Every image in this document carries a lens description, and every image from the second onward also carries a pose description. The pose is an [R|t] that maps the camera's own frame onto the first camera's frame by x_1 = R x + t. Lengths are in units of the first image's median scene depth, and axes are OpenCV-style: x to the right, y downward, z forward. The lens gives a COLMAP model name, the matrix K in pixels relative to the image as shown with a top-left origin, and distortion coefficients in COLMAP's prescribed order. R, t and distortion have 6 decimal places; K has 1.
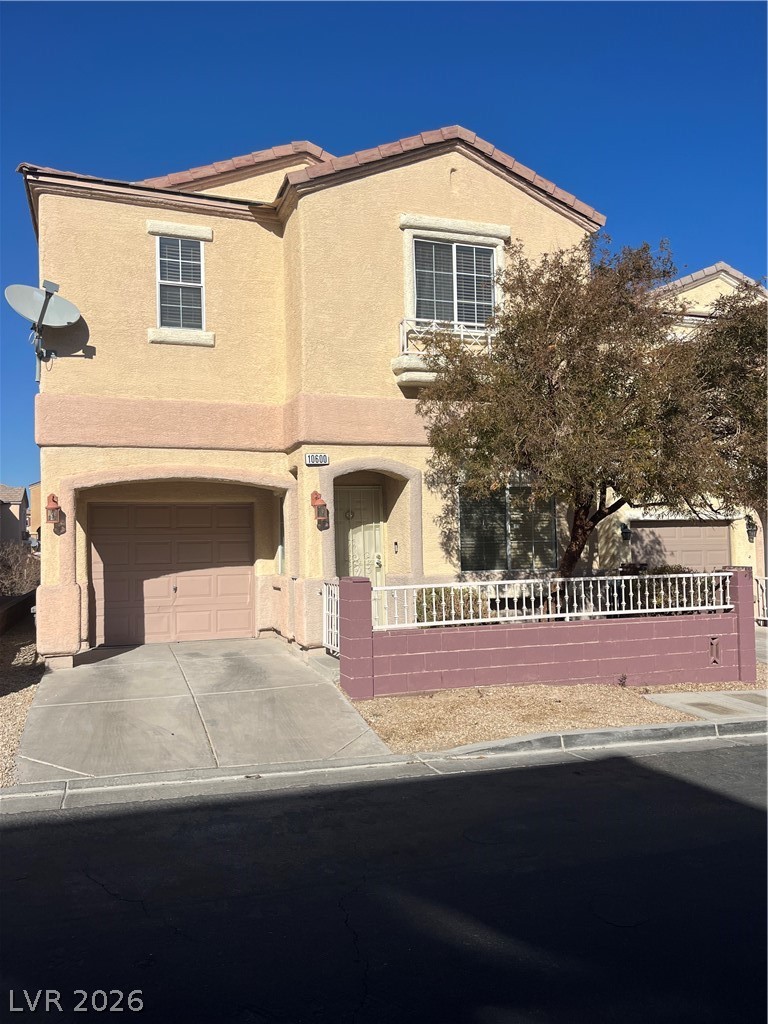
lens RADIAL K [[769.0, 0, 389.5], [0, 769.0, 520.9], [0, 0, 1]] dist [0.065304, -0.086341]
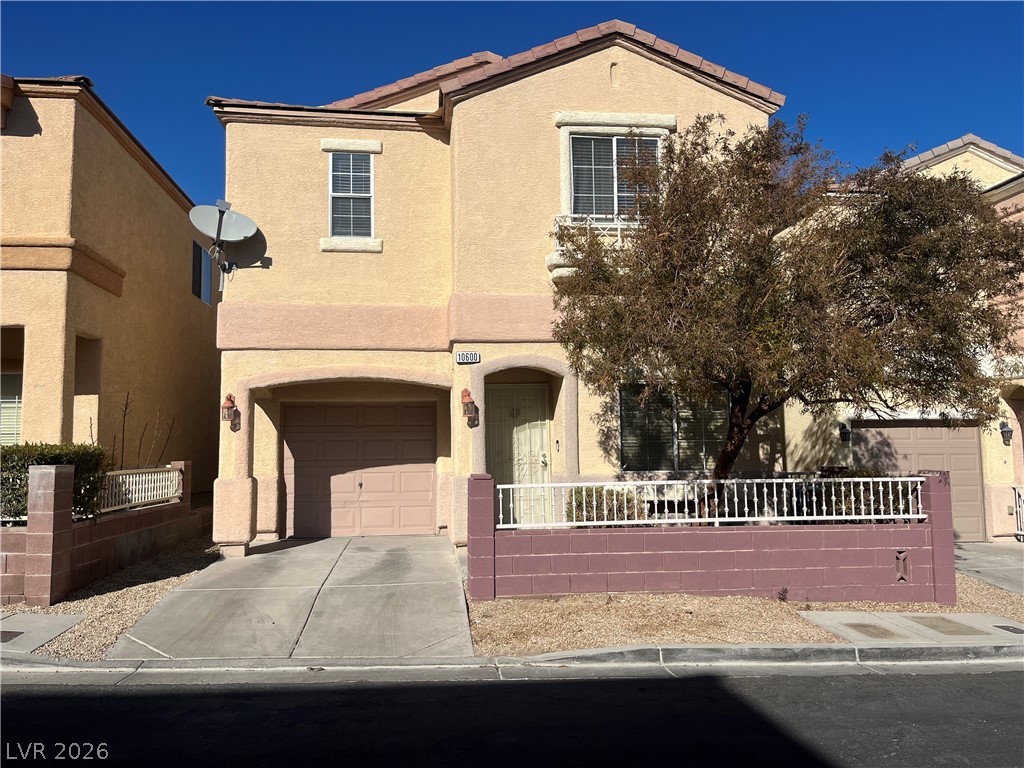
lens RADIAL K [[769.0, 0, 518.1], [0, 769.0, 385.1], [0, 0, 1]] dist [0.065304, -0.086341]
pose [[0.975787, -0.009806, -0.218502, 0.184366], [-0.000941, 0.998797, -0.049028, 0.005455], [0.218720, 0.048046, 0.974604, 0.030841]]
